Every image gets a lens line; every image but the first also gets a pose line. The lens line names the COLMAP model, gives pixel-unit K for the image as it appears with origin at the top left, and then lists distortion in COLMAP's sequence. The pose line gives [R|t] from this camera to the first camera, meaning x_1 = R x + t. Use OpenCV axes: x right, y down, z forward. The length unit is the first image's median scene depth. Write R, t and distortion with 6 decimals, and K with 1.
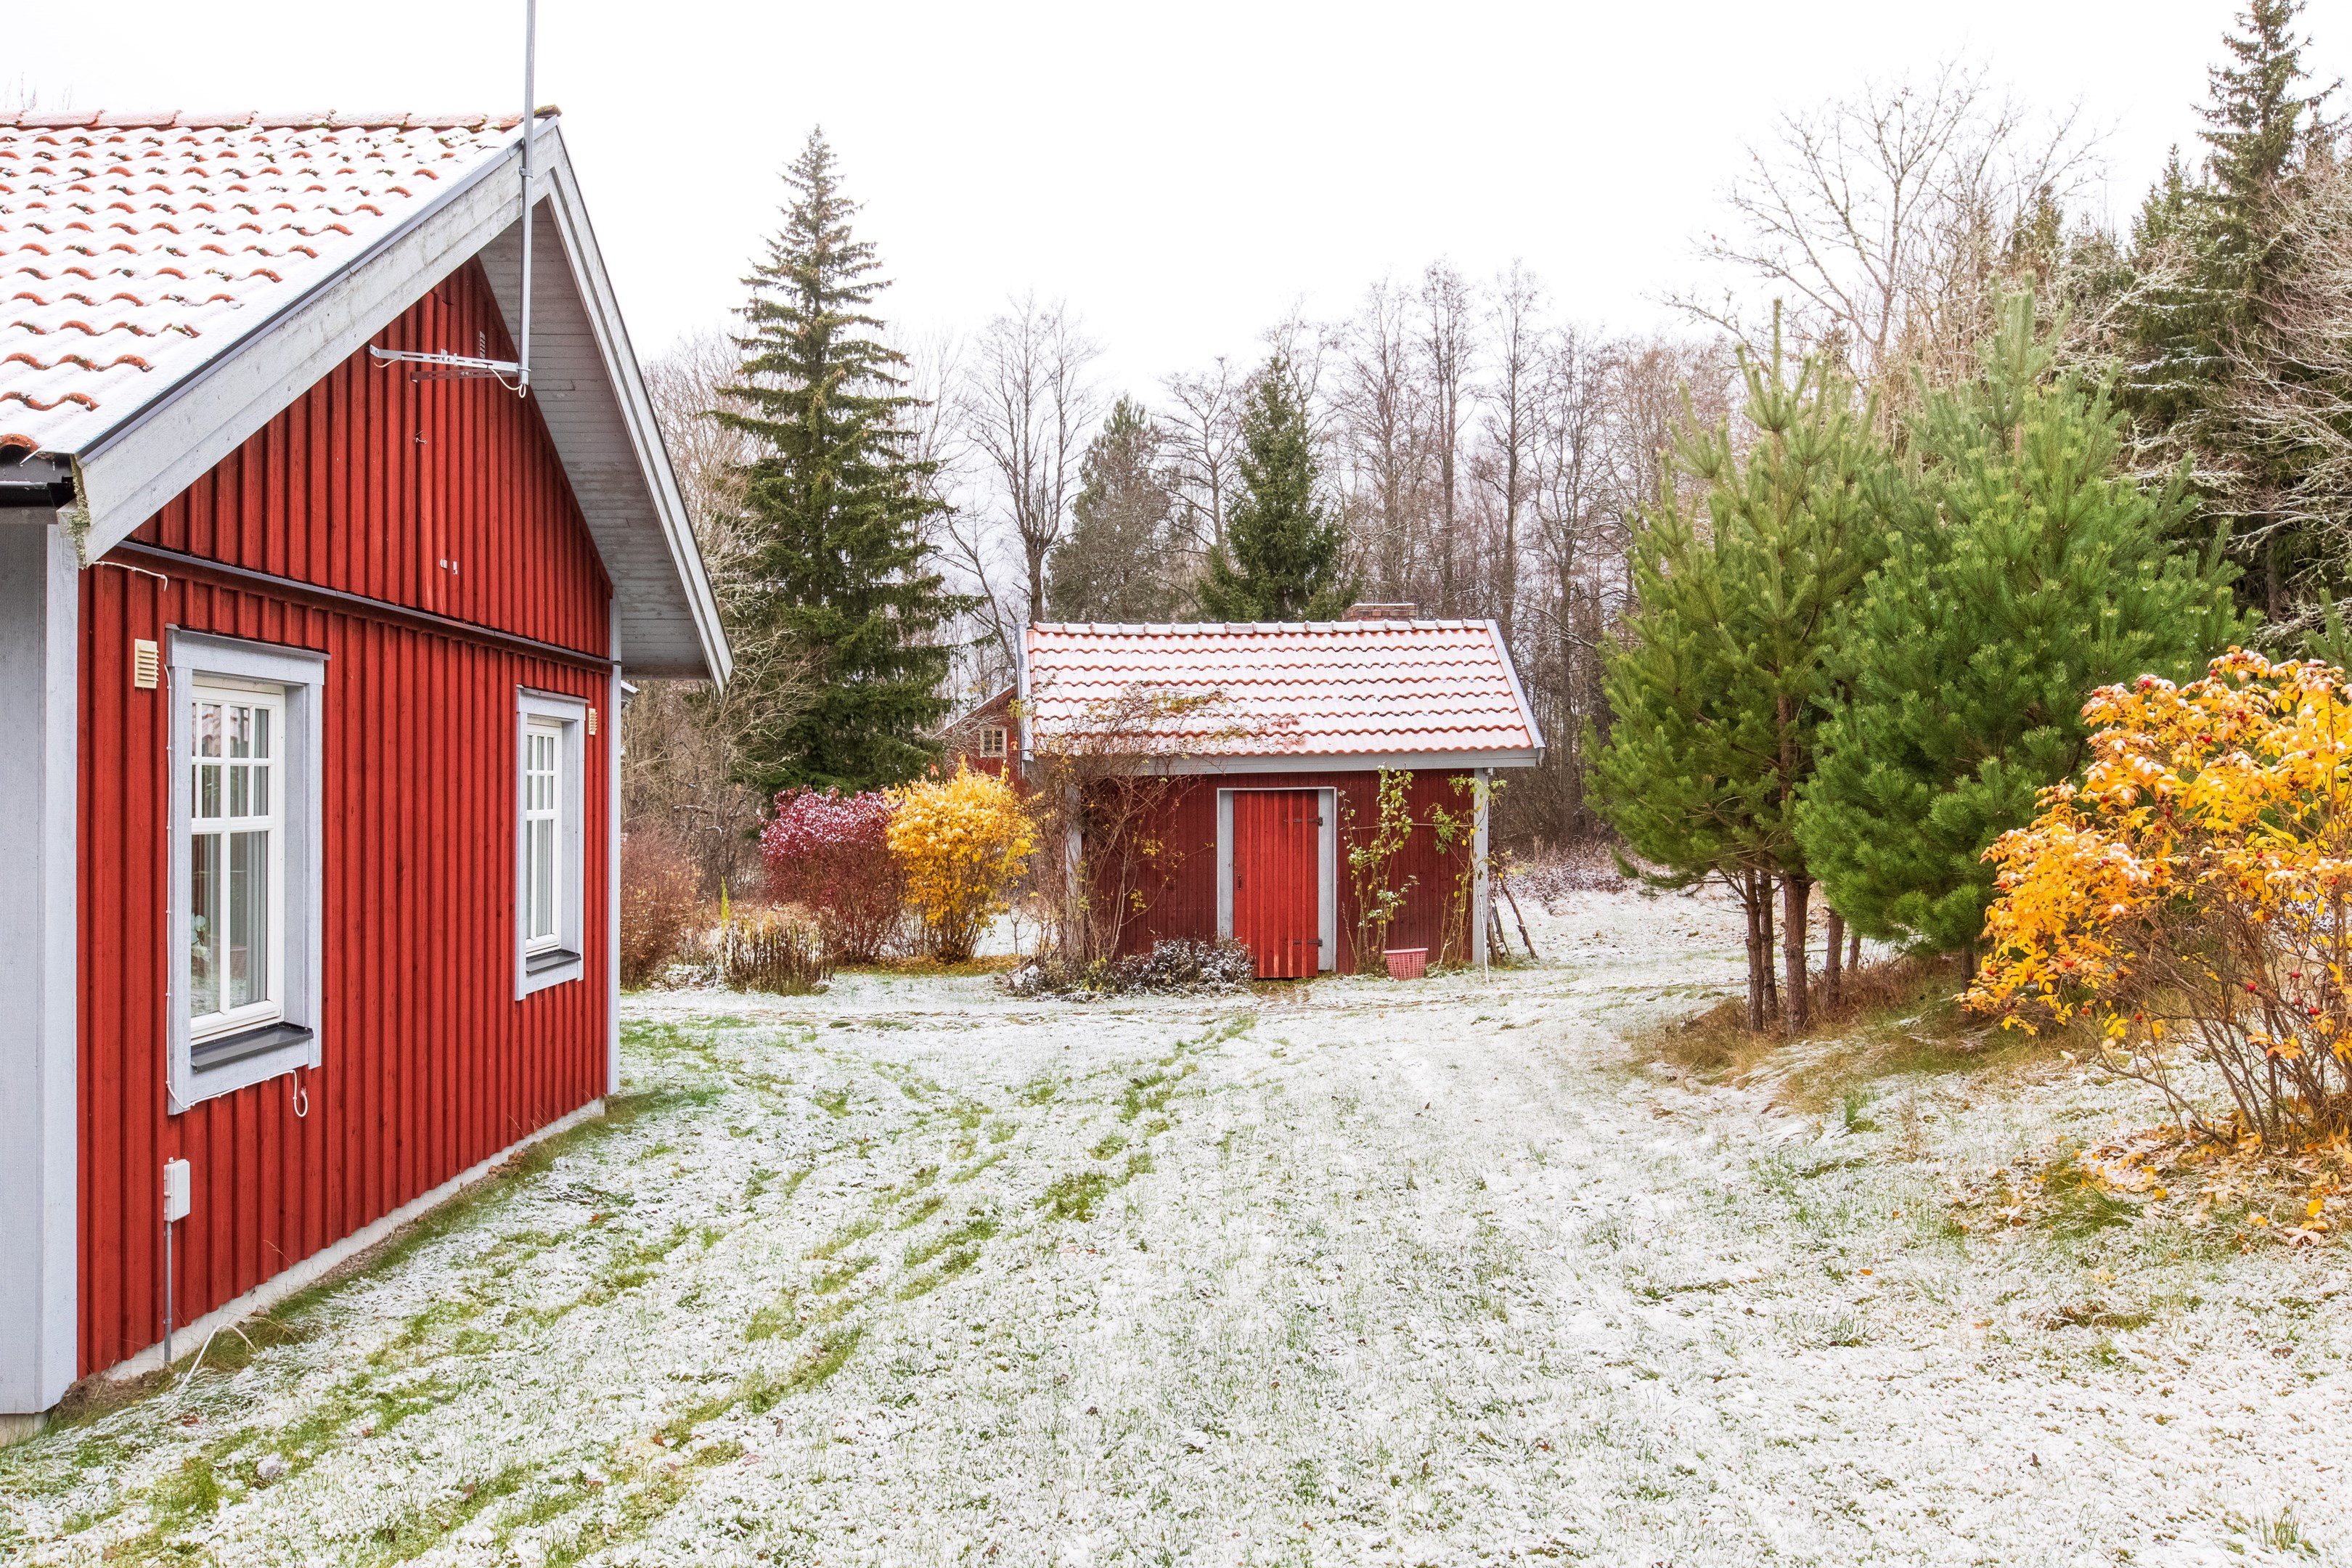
lens RADIAL K [[2033.2, 0, 1178.1], [0, 2033.2, 778.5], [0, 0, 1]] dist [0.039777, -0.047703]
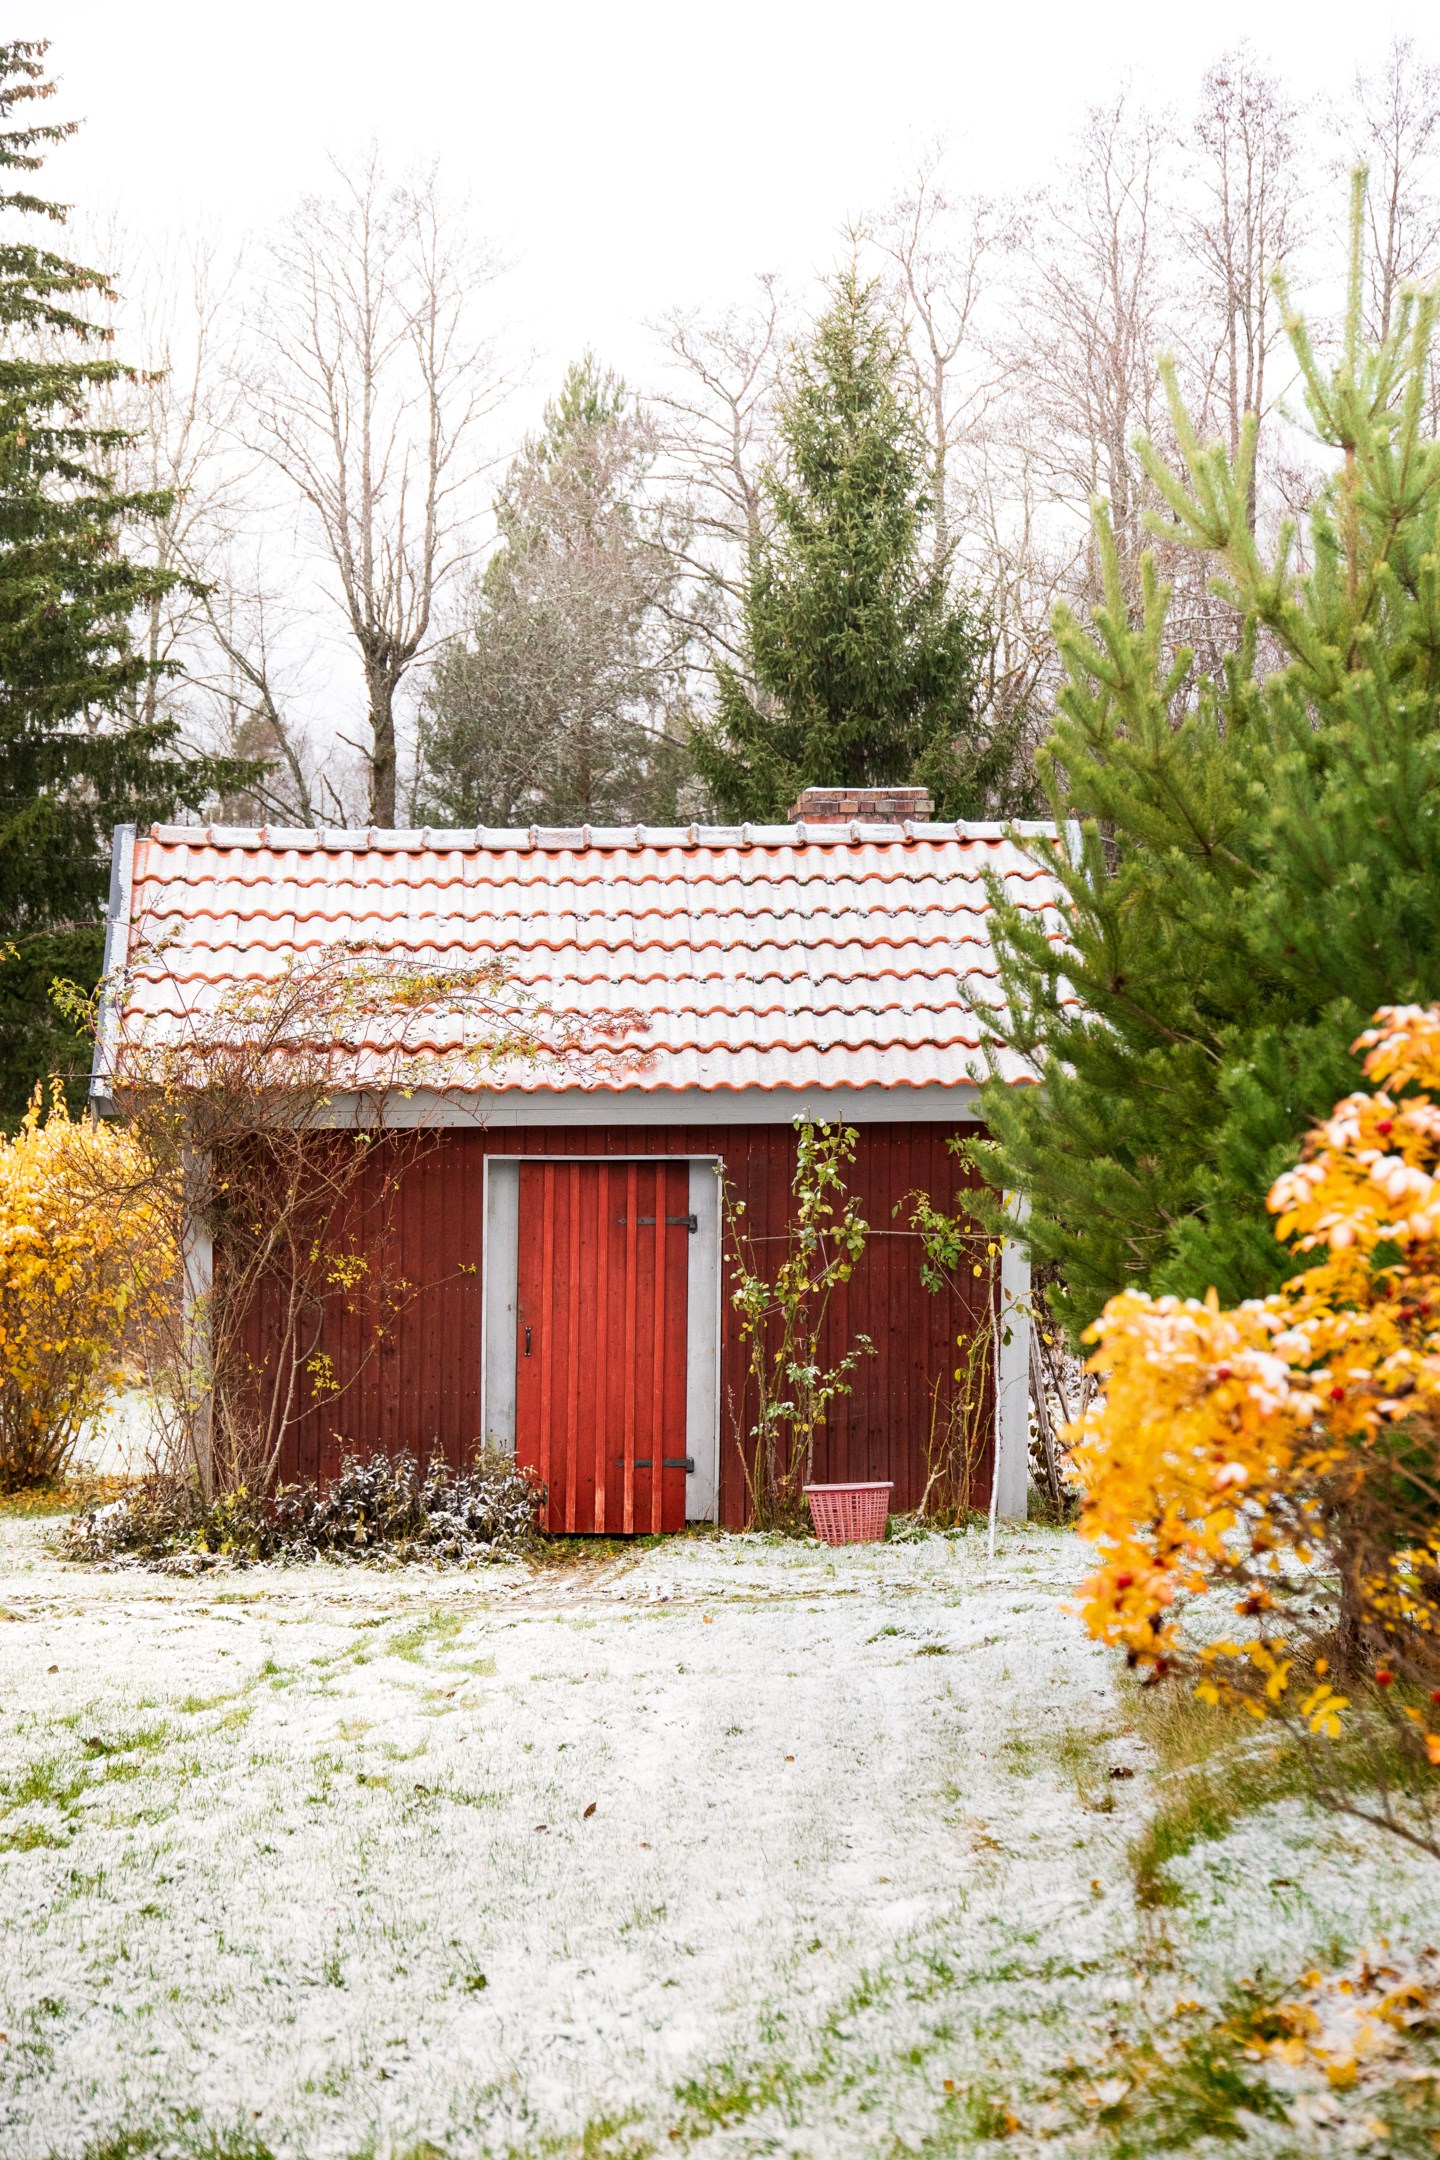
lens RADIAL K [[4082.9, 0, 718.9], [0, 4082.9, 1086.3], [0, 0, 1]] dist [0.448357, 0.000000]
pose [[0.989521, 0.011336, -0.143944, 0.215256], [-0.011528, 0.999933, -0.000498, -0.011998], [0.143929, 0.002152, 0.989586, -0.000239]]
